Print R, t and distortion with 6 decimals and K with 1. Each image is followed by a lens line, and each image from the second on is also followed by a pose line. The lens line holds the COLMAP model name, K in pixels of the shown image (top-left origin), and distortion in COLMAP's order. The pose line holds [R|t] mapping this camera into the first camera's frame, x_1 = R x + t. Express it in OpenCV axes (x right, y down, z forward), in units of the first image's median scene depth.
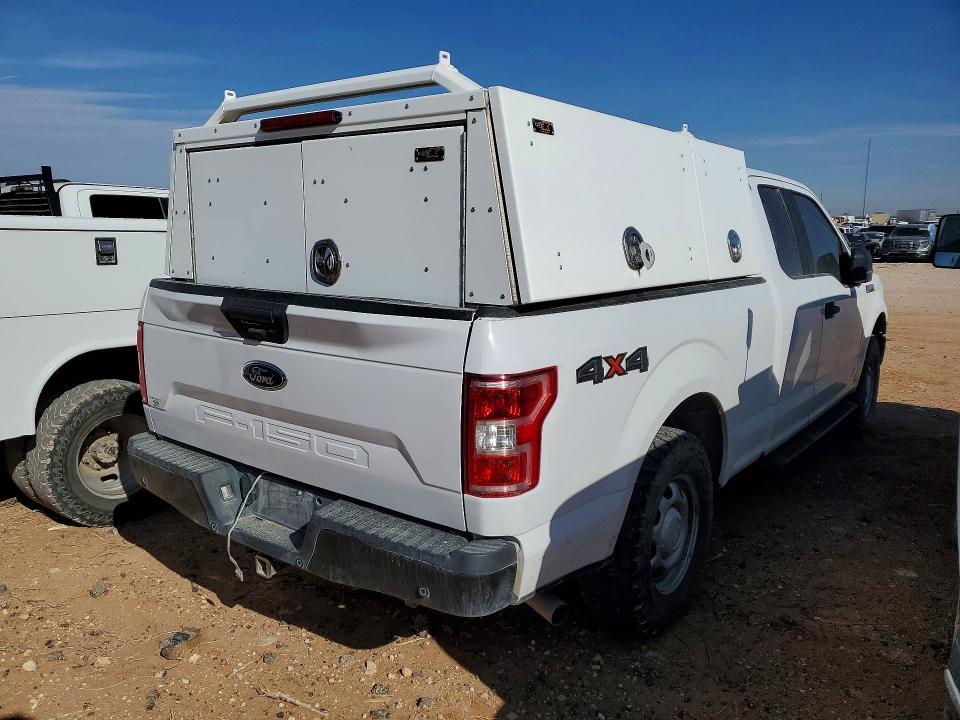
lens RADIAL K [[752.0, 0, 478.5], [0, 752.0, 373.3], [0, 0, 1]] dist [-0.003047, -0.002683]
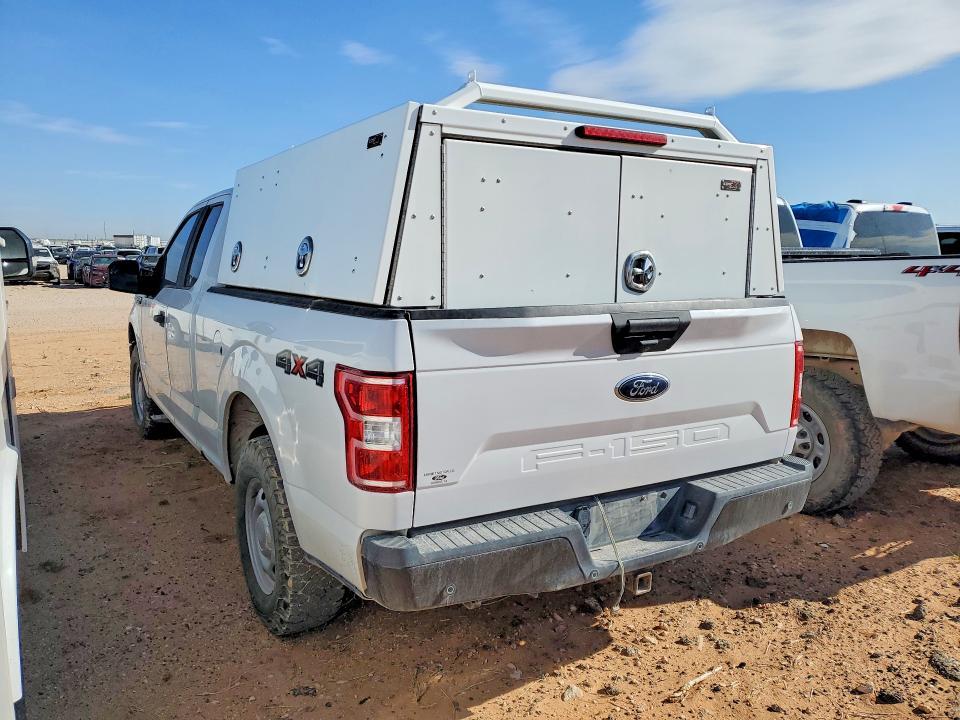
lens RADIAL K [[746.2, 0, 472.9], [0, 746.2, 354.5], [0, 0, 1]] dist [-0.000422, 0.001891]
pose [[0.378123, -0.125612, 0.917194, -1.287061], [0.168471, 0.983545, 0.065245, -0.143372], [-0.910297, 0.129850, 0.393063, 0.824834]]
